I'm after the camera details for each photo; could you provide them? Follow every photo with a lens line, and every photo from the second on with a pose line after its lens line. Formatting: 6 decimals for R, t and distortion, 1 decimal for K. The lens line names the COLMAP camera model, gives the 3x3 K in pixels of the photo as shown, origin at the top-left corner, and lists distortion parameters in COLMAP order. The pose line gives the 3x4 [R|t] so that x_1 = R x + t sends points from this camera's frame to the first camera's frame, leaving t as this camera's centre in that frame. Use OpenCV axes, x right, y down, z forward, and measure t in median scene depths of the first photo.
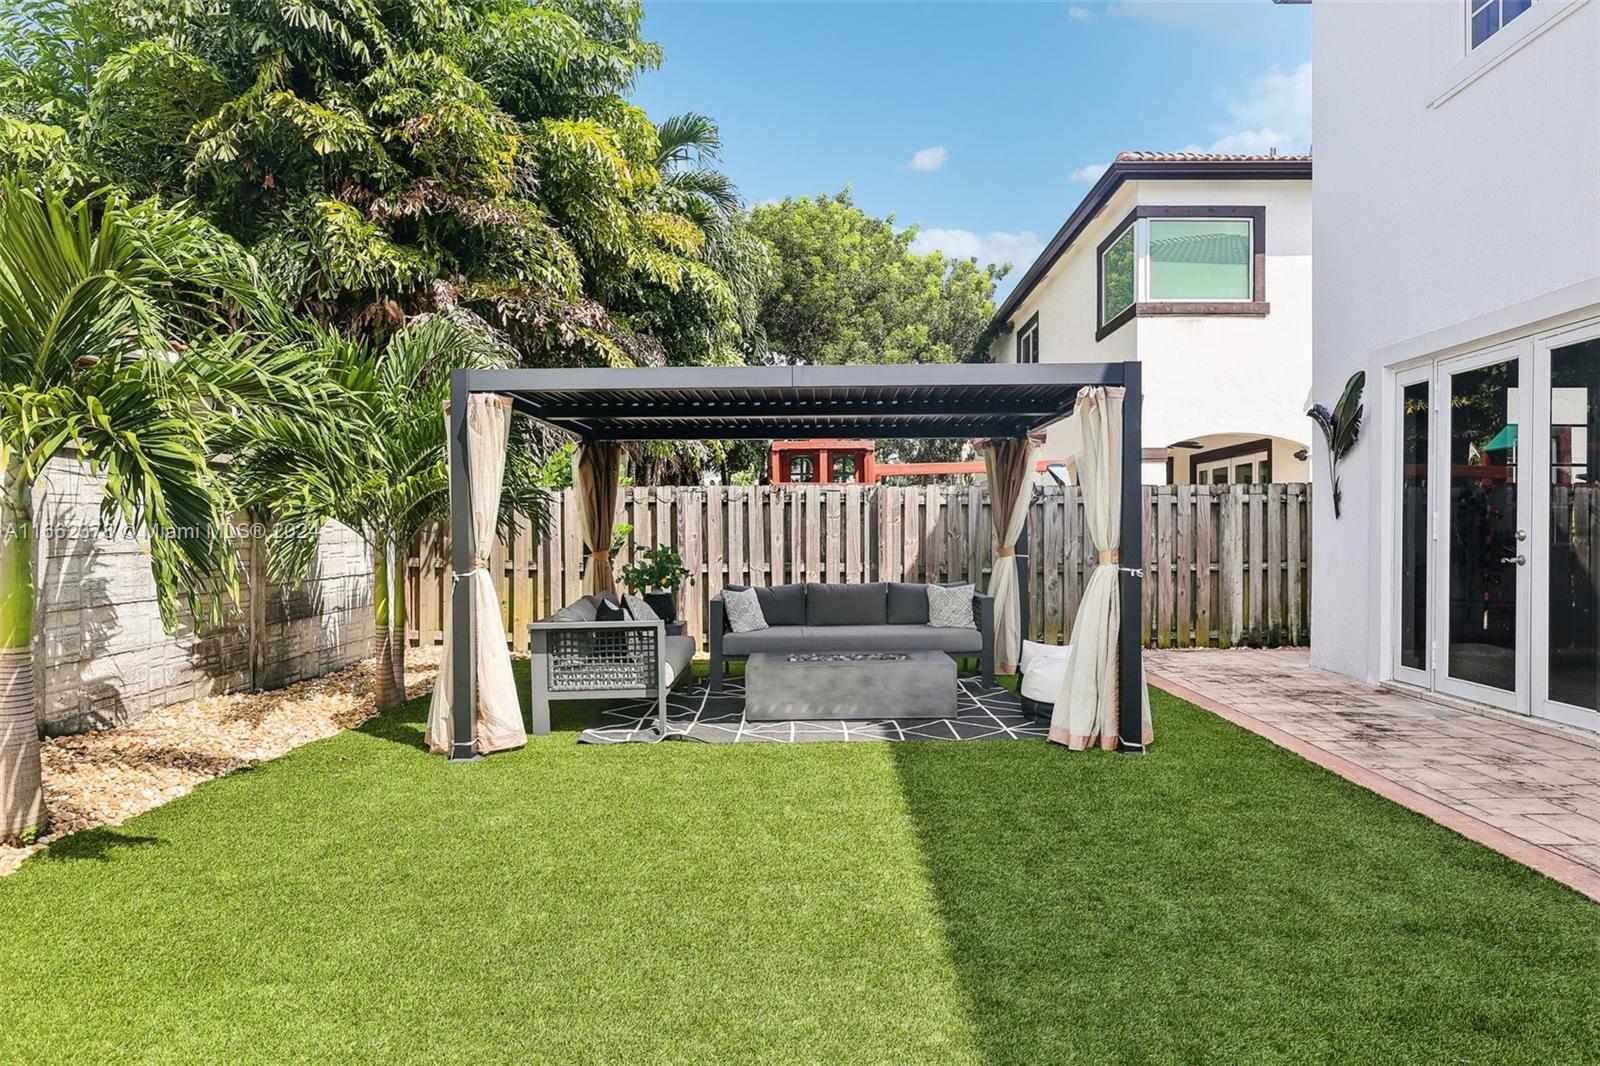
lens RADIAL K [[889.3, 0, 803.5], [0, 889.3, 544.6], [0, 0, 1]] dist [-0.002628, -0.001298]
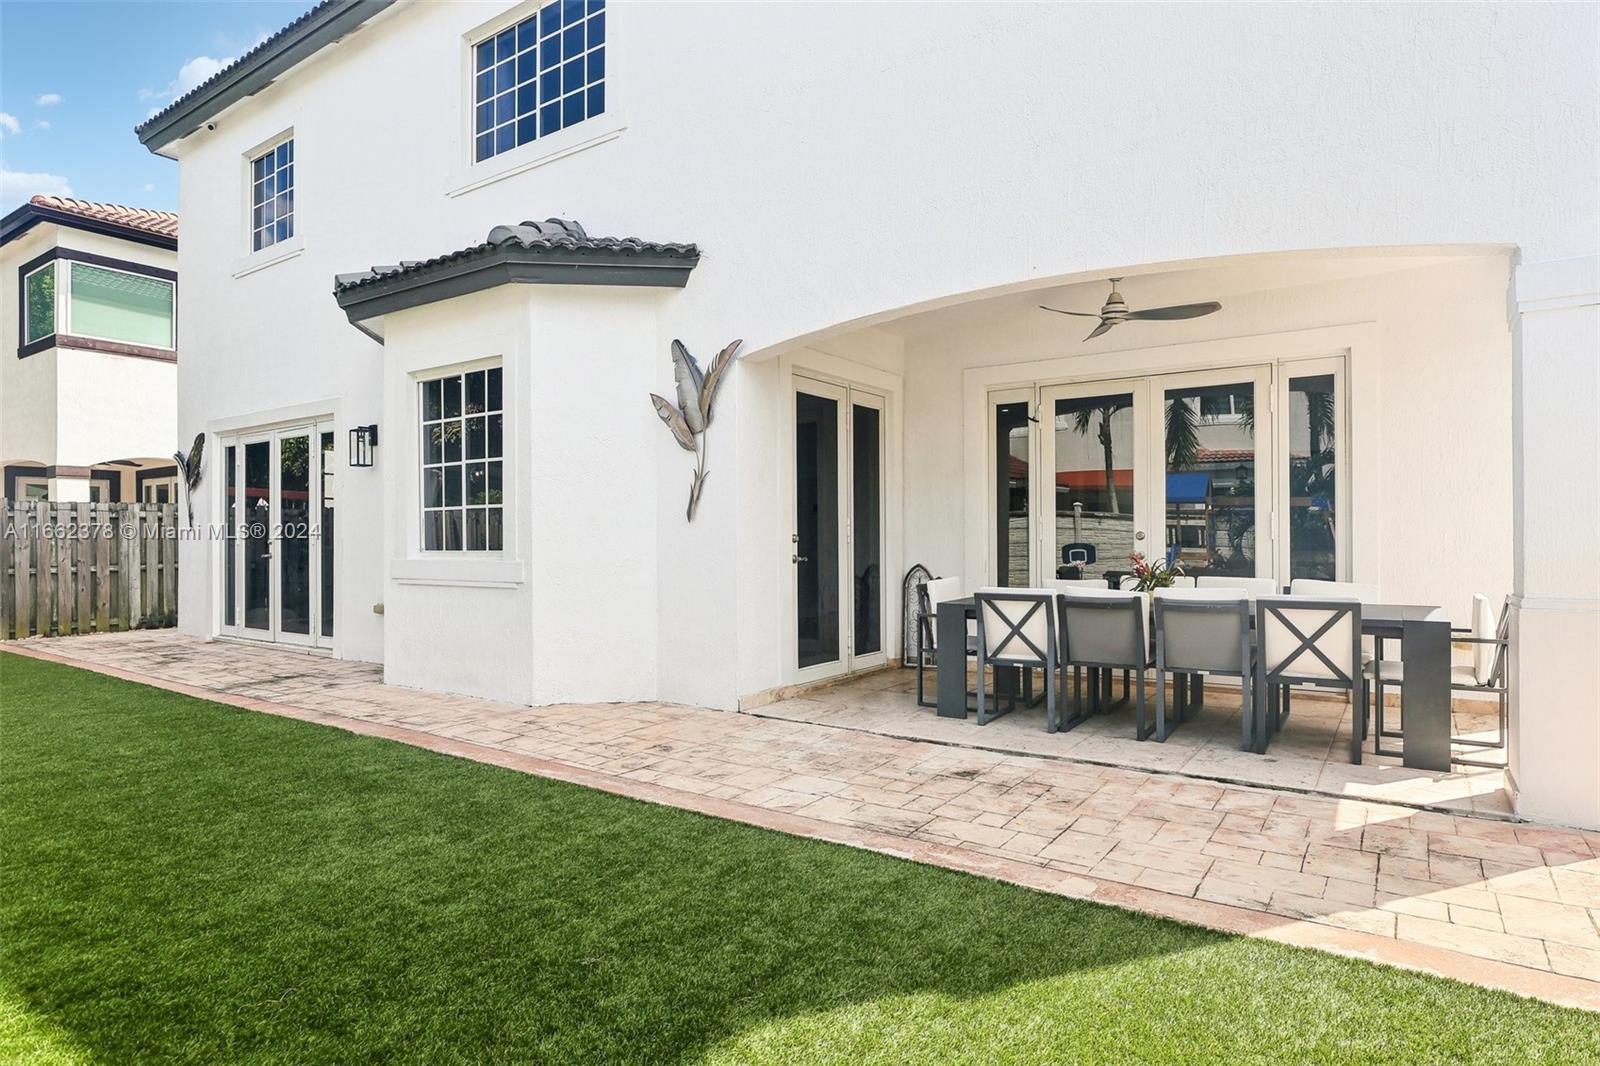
lens RADIAL K [[889.3, 0, 803.5], [0, 889.3, 544.6], [0, 0, 1]] dist [-0.002628, -0.001298]
pose [[0.547329, -0.006972, 0.836889, -0.056816], [0.015592, 0.999877, -0.001867, 0.009453], [-0.836772, 0.014070, 0.547370, -0.512538]]
